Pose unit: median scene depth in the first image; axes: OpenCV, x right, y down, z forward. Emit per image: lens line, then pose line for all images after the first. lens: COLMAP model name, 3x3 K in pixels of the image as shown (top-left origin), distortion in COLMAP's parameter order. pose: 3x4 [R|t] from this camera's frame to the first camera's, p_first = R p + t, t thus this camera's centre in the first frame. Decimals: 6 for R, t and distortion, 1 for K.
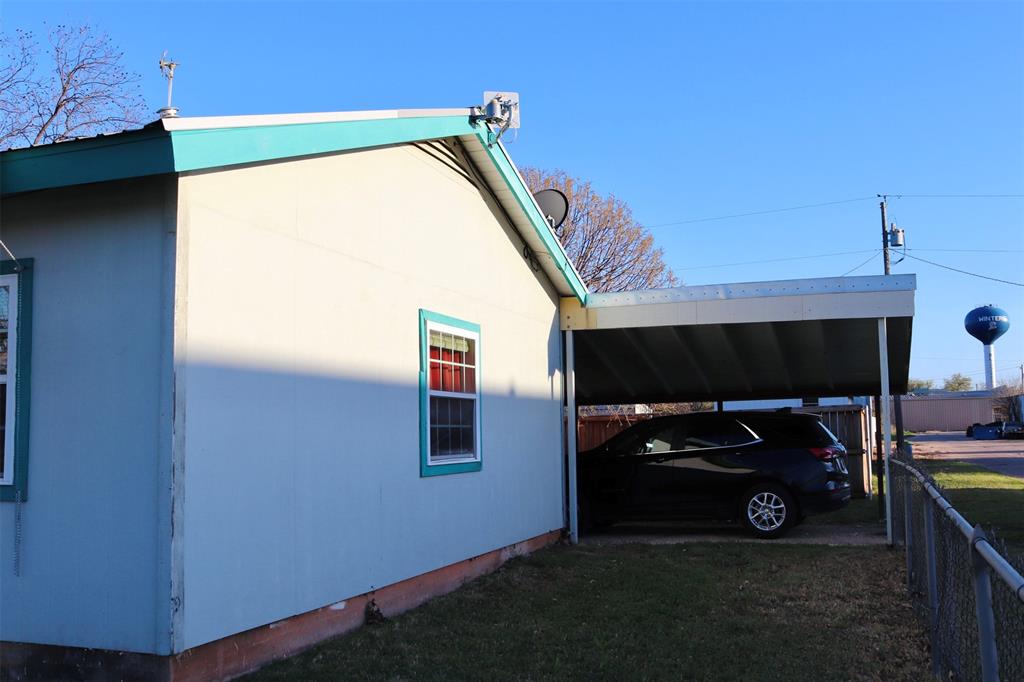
lens RADIAL K [[1008.1, 0, 512.0], [0, 1008.1, 341.0], [0, 0, 1]] dist [-0.137516, 0.184135]
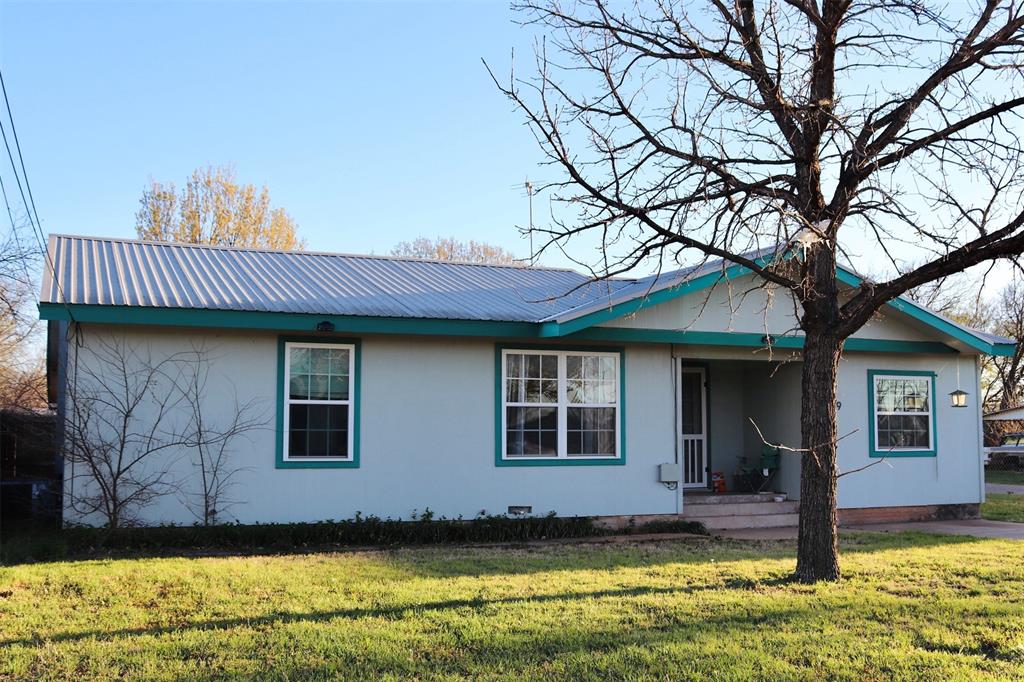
lens RADIAL K [[1008.1, 0, 512.0], [0, 1008.1, 341.0], [0, 0, 1]] dist [-0.137516, 0.184135]
pose [[0.749177, 0.084559, 0.656951, -3.351289], [-0.069760, 0.996375, -0.048695, 0.051695], [-0.658687, -0.009347, 0.752359, -0.366642]]
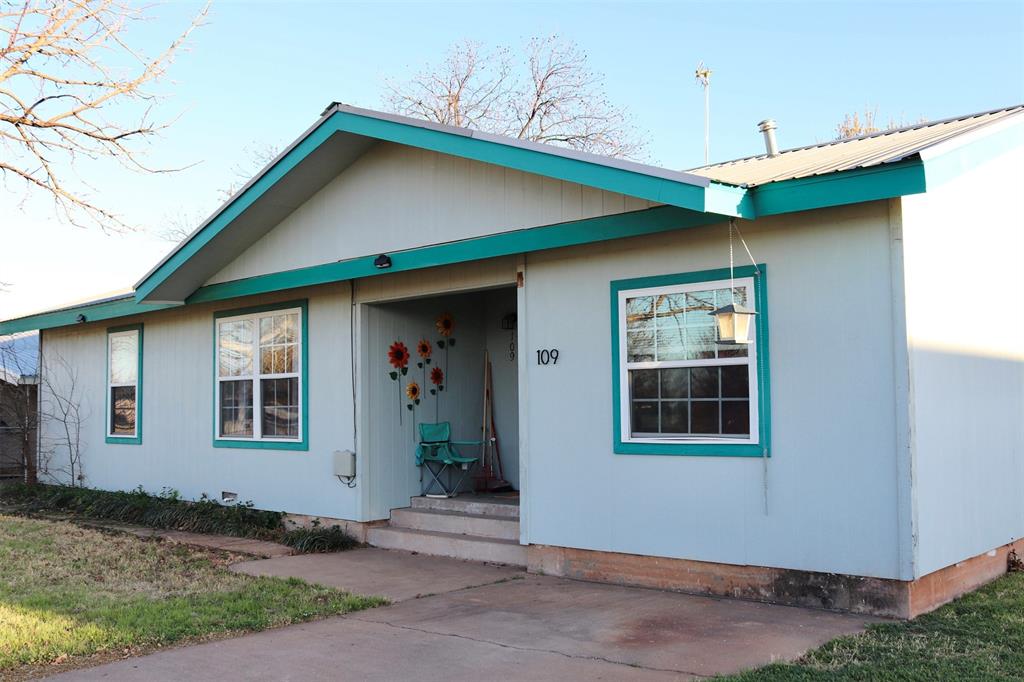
lens RADIAL K [[1008.1, 0, 512.0], [0, 1008.1, 341.0], [0, 0, 1]] dist [-0.137516, 0.184135]
pose [[0.924895, -0.021277, -0.379626, -0.307168], [0.032169, 0.999232, 0.022369, -0.025063], [0.378858, -0.032901, 0.924870, -0.301914]]
